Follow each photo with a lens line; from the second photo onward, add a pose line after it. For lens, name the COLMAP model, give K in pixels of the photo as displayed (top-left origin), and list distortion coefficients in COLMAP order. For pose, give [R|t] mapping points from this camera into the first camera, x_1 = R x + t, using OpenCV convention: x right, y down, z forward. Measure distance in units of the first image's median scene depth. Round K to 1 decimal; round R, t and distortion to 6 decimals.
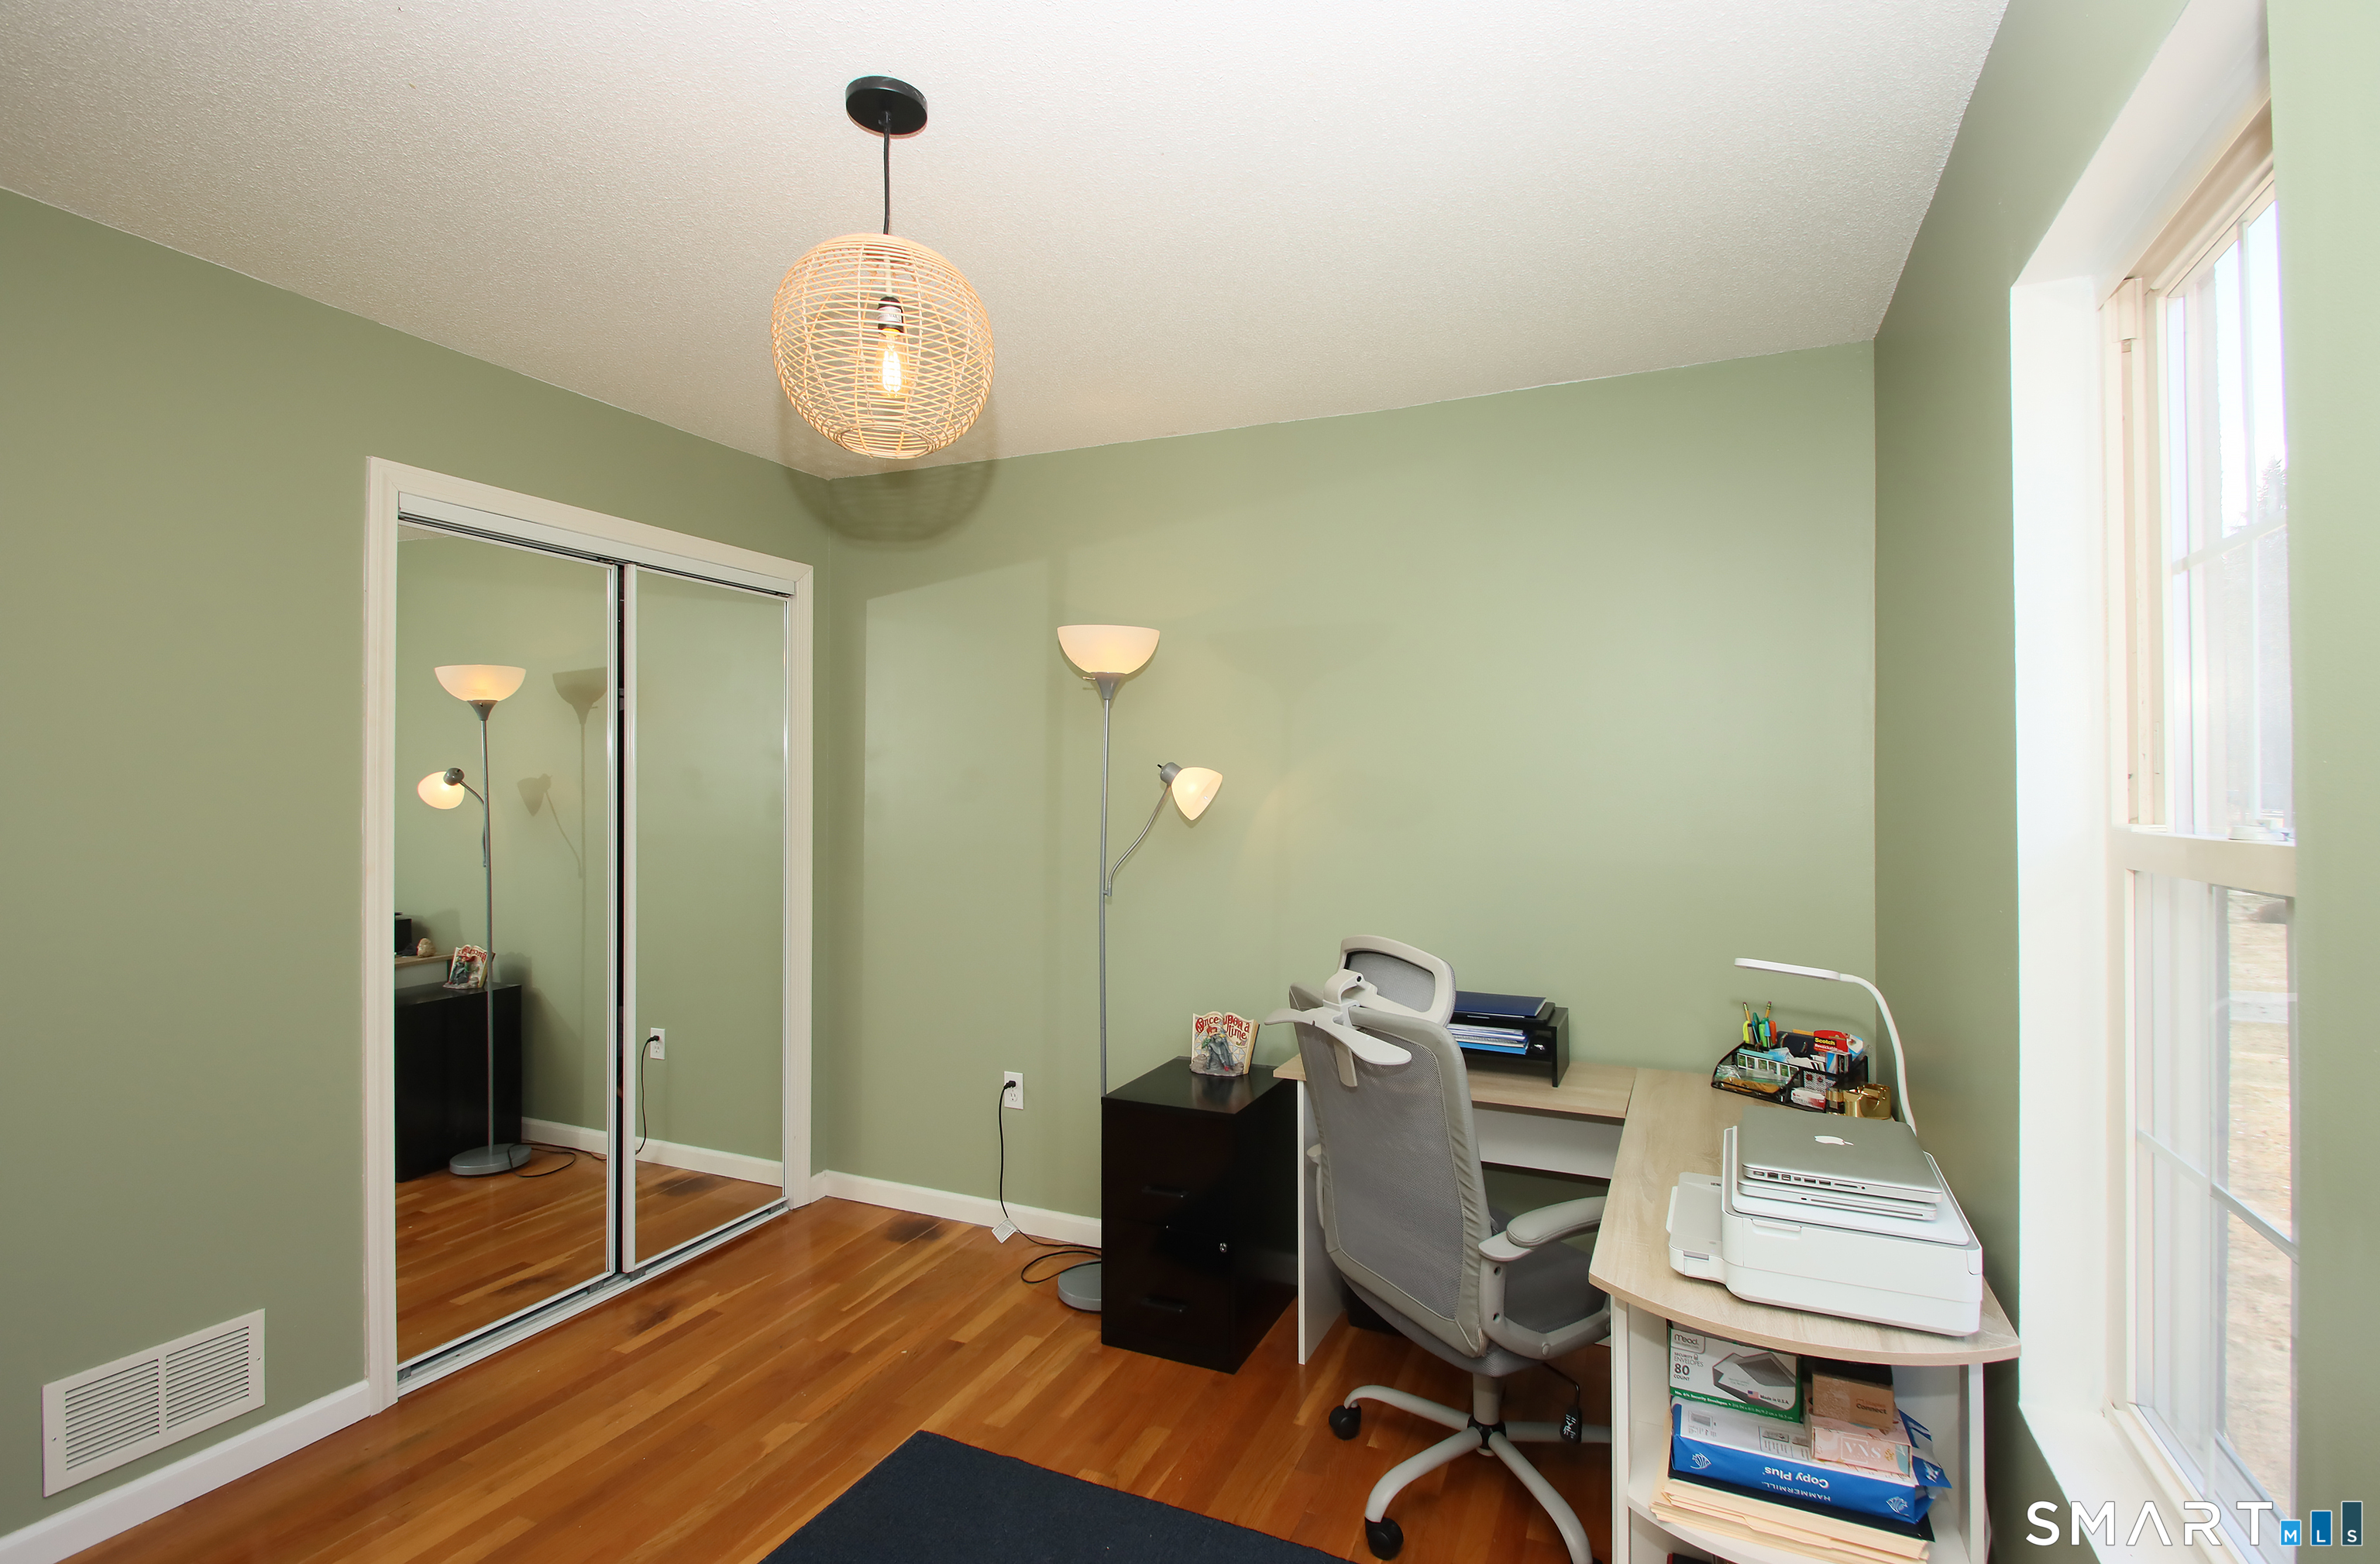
lens RADIAL K [[1107.9, 0, 1187.6], [0, 1107.9, 811.5], [0, 0, 1]] dist [-0.000492, -0.013006]
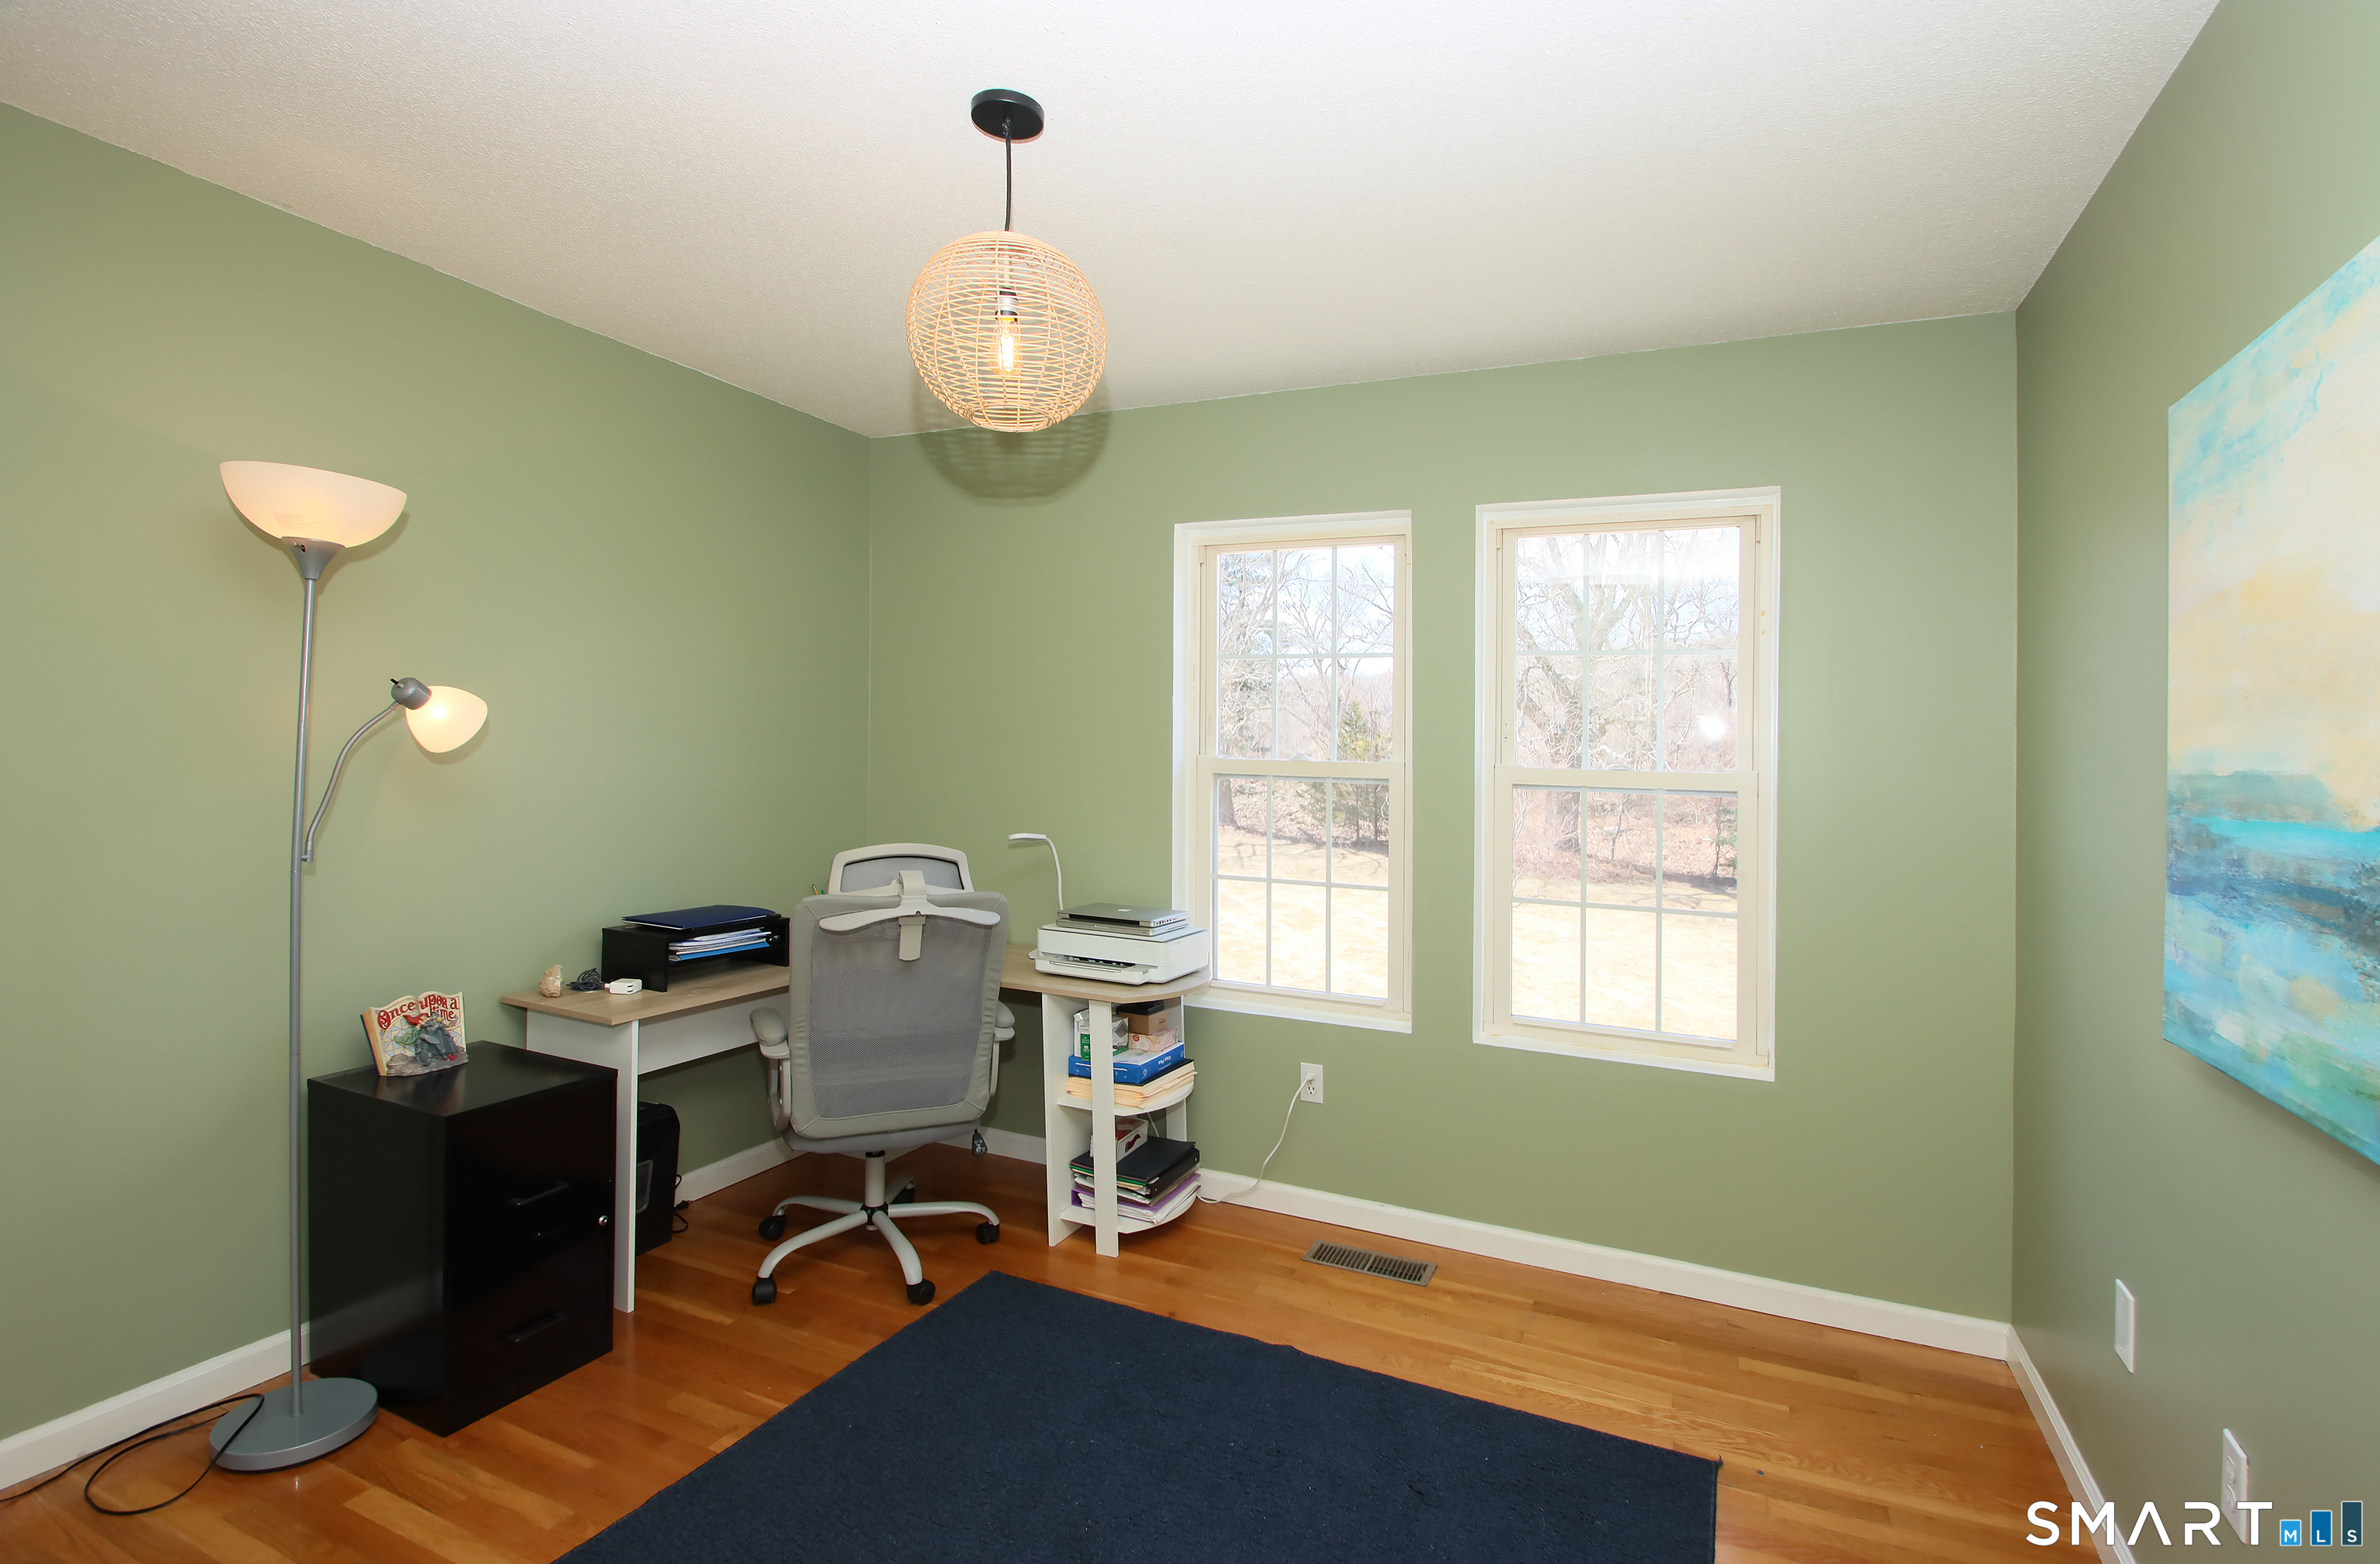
lens RADIAL K [[1130.3, 0, 1204.3], [0, 1130.3, 763.5], [0, 0, 1]] dist [-0.005248, -0.014502]
pose [[-0.006531, -0.011992, 0.999907, -0.960150], [-0.009309, 0.999885, 0.011931, 0.000012], [-0.999935, -0.009230, -0.006642, 0.547262]]
